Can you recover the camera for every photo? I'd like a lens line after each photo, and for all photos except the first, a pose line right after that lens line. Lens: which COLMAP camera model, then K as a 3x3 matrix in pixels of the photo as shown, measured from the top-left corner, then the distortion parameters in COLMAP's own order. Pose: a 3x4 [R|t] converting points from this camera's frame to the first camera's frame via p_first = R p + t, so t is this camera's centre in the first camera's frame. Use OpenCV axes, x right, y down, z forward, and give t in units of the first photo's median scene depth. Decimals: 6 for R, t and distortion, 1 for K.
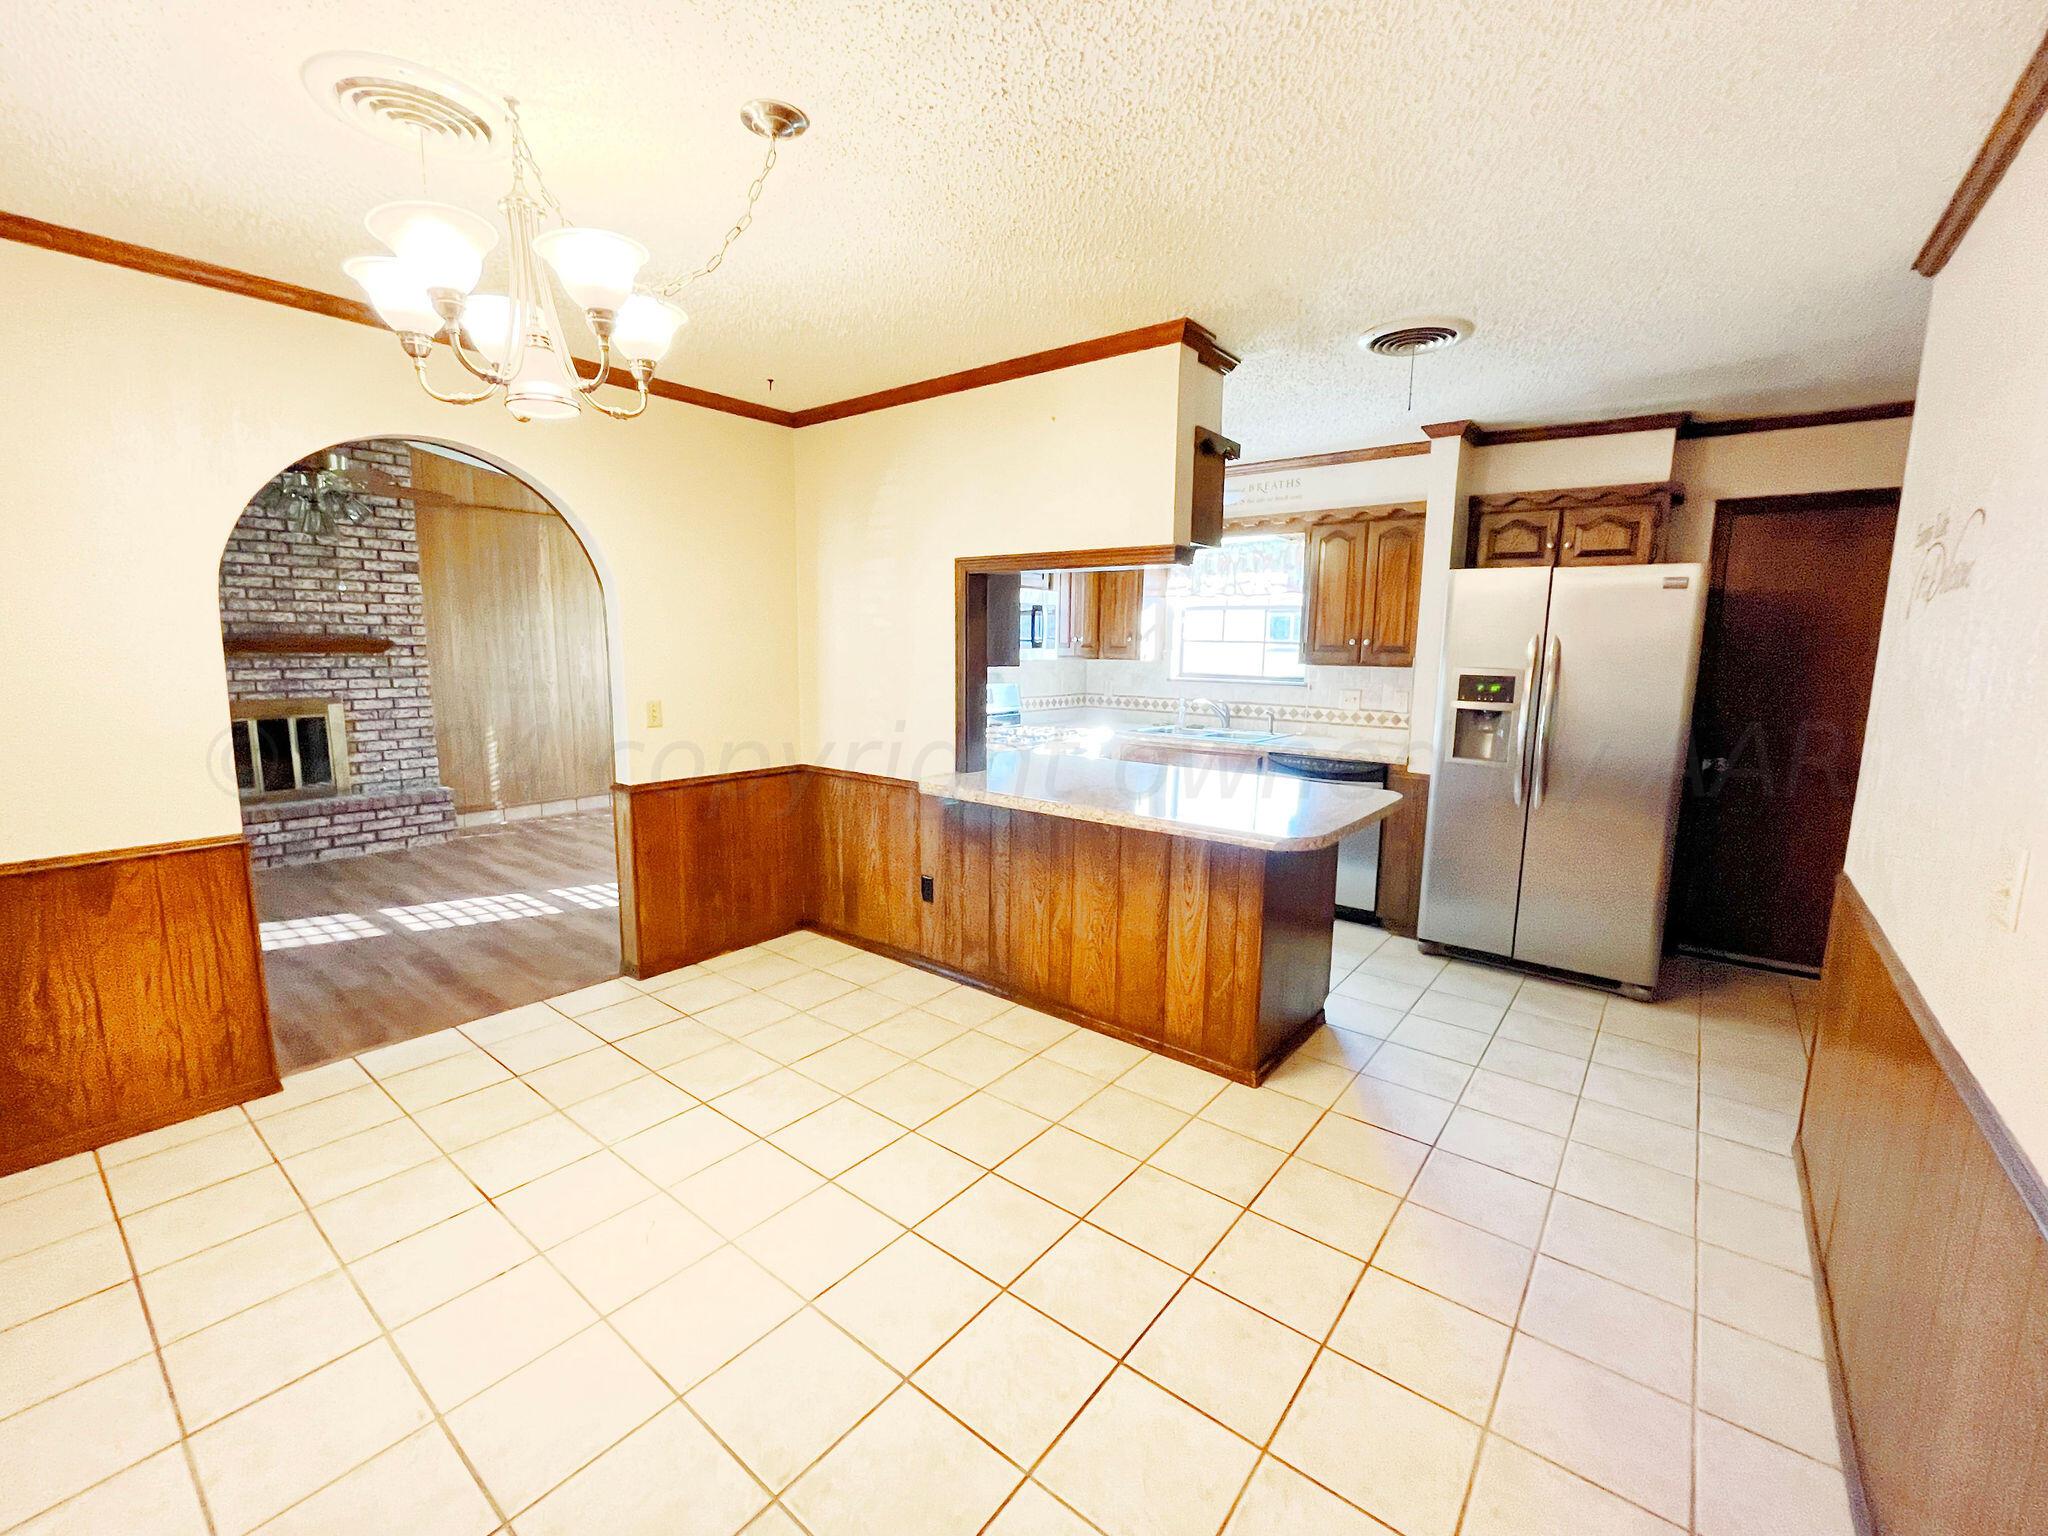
lens RADIAL K [[848.0, 0, 1019.7], [0, 848.0, 766.0], [0, 0, 1]] dist [-0.002188, -0.000324]
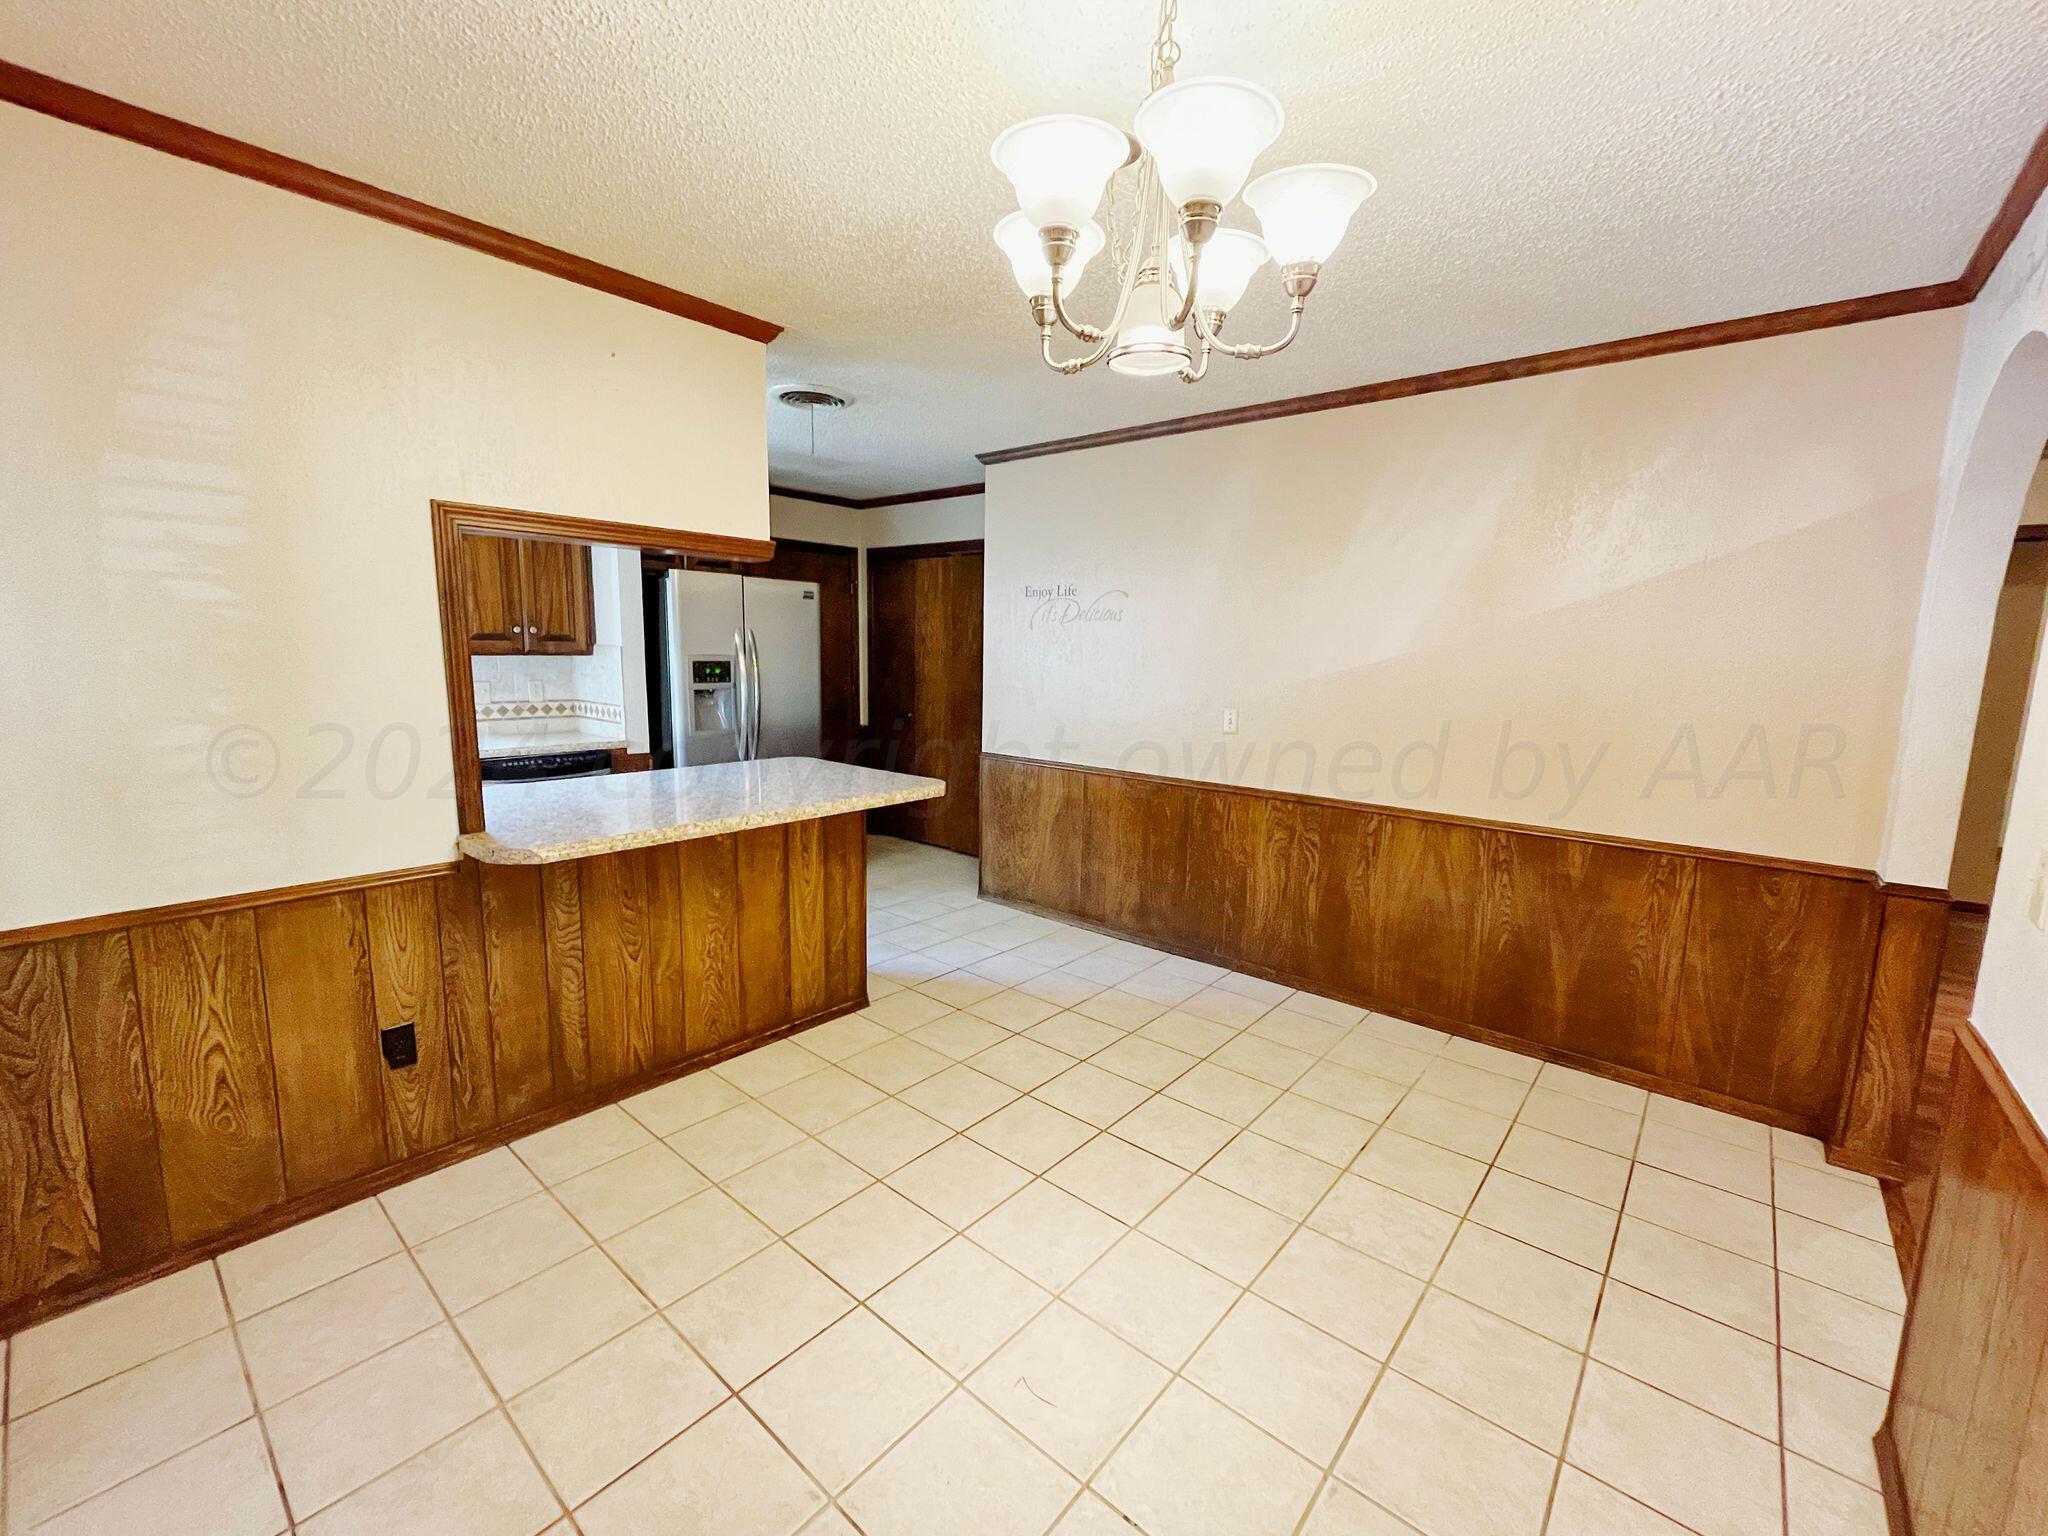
lens RADIAL K [[848.0, 0, 1019.7], [0, 848.0, 766.0], [0, 0, 1]] dist [-0.002188, -0.000324]
pose [[0.041171, -0.152399, 0.987461, -0.651620], [0.126053, 0.981195, 0.146176, -0.080957], [-0.991169, 0.118454, 0.059608, 0.511167]]
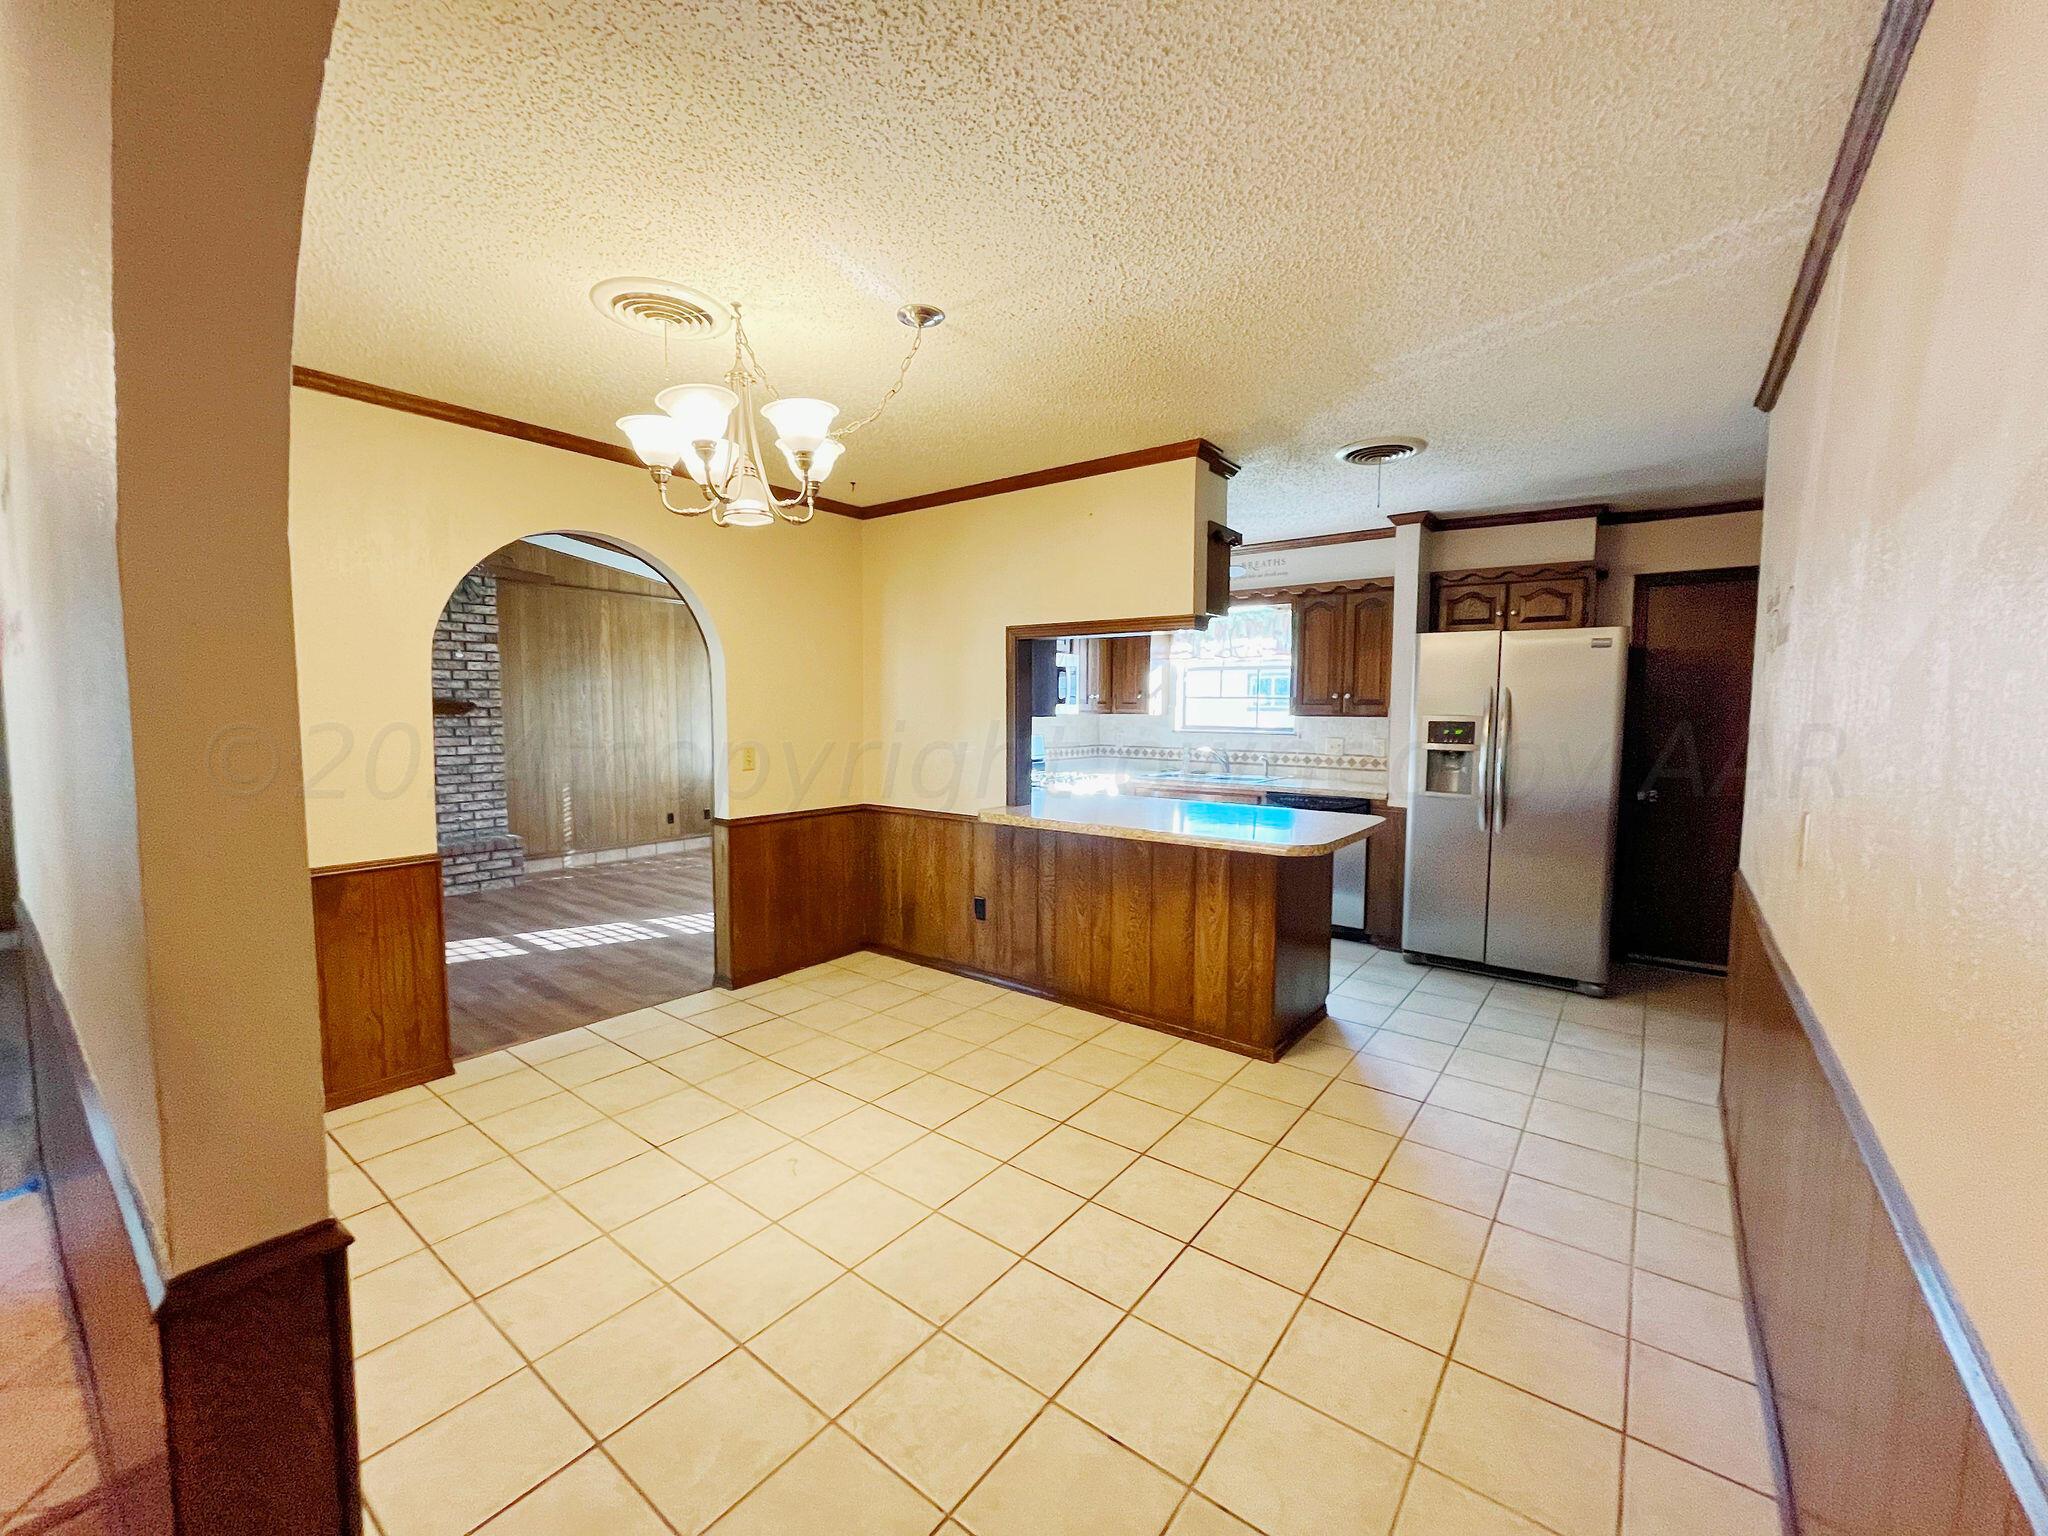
lens RADIAL K [[824.2, 0, 1019.9], [0, 824.2, 767.6], [0, 0, 1]] dist [-0.001005, -0.000478]
pose [[0.999850, -0.008599, 0.015046, -0.069753], [0.009654, 0.997394, -0.071502, 0.034340], [-0.014392, 0.071636, 0.997327, -0.136102]]
